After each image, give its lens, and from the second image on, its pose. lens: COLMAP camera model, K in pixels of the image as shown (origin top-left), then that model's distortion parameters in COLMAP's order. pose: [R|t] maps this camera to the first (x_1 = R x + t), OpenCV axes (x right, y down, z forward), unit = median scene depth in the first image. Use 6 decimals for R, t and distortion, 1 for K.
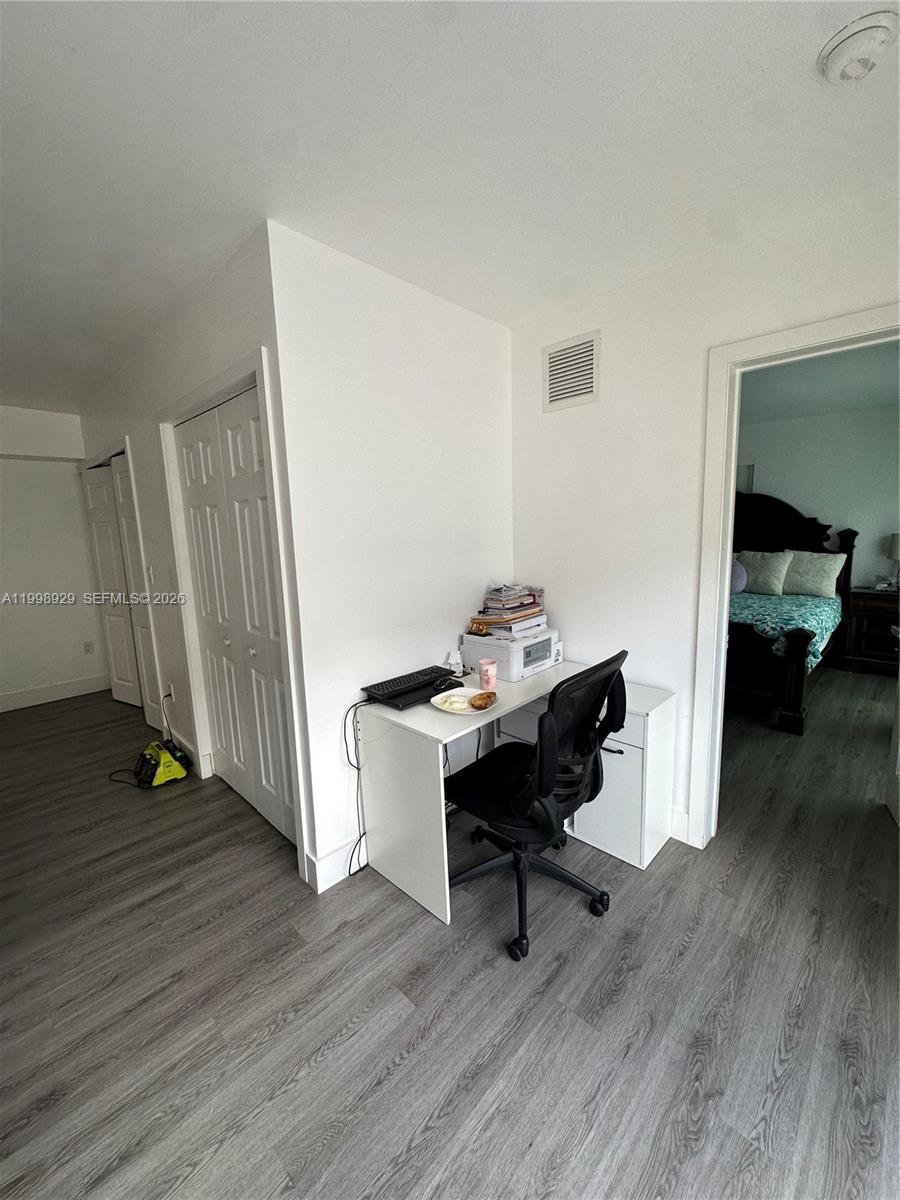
lens RADIAL K [[478.3, 0, 450.3], [0, 478.3, 598.7], [0, 0, 1]] dist [-0.005367, 0.000842]
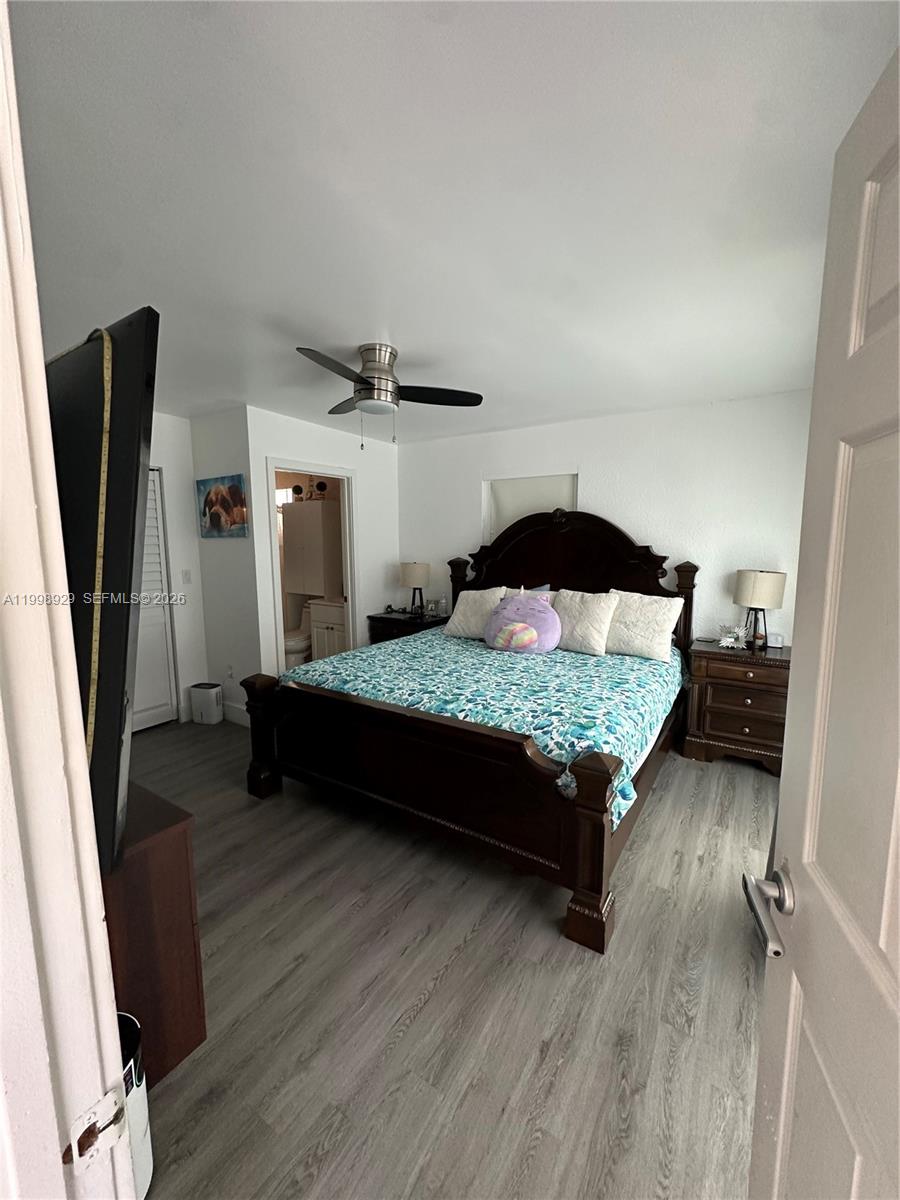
lens RADIAL K [[478.3, 0, 446.1], [0, 478.3, 597.3], [0, 0, 1]] dist [-0.005367, 0.000842]
pose [[0.980604, 0.001744, 0.195990, 0.330096], [0.005142, 0.999387, -0.034622, -0.070029], [-0.195931, 0.034959, 0.979994, 0.355586]]
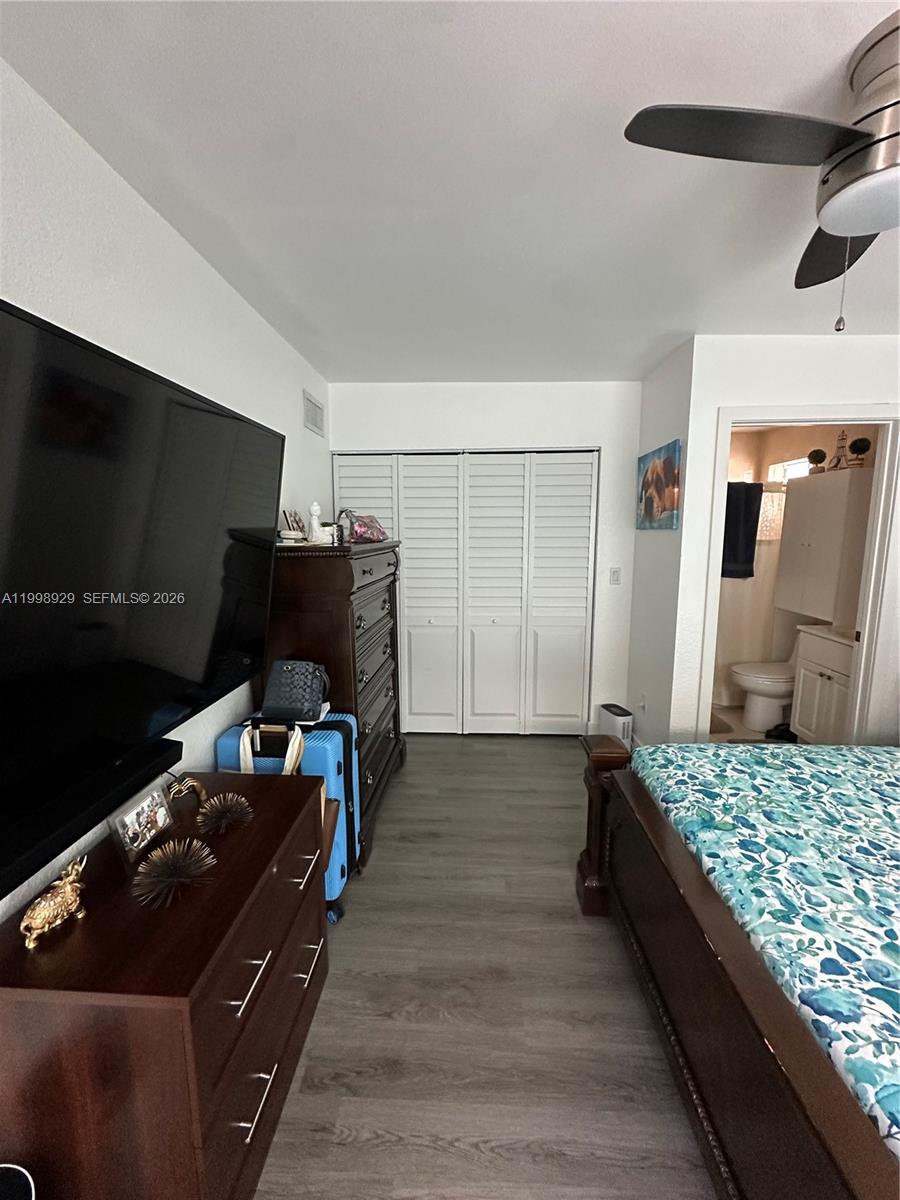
lens RADIAL K [[478.3, 0, 451.2], [0, 478.3, 596.1], [0, 0, 1]] dist [-0.005367, 0.000842]
pose [[0.662179, 0.131939, -0.737639, 0.412791], [-0.132024, 0.989520, 0.058474, -0.118599], [0.737623, 0.058666, 0.672659, 0.623296]]
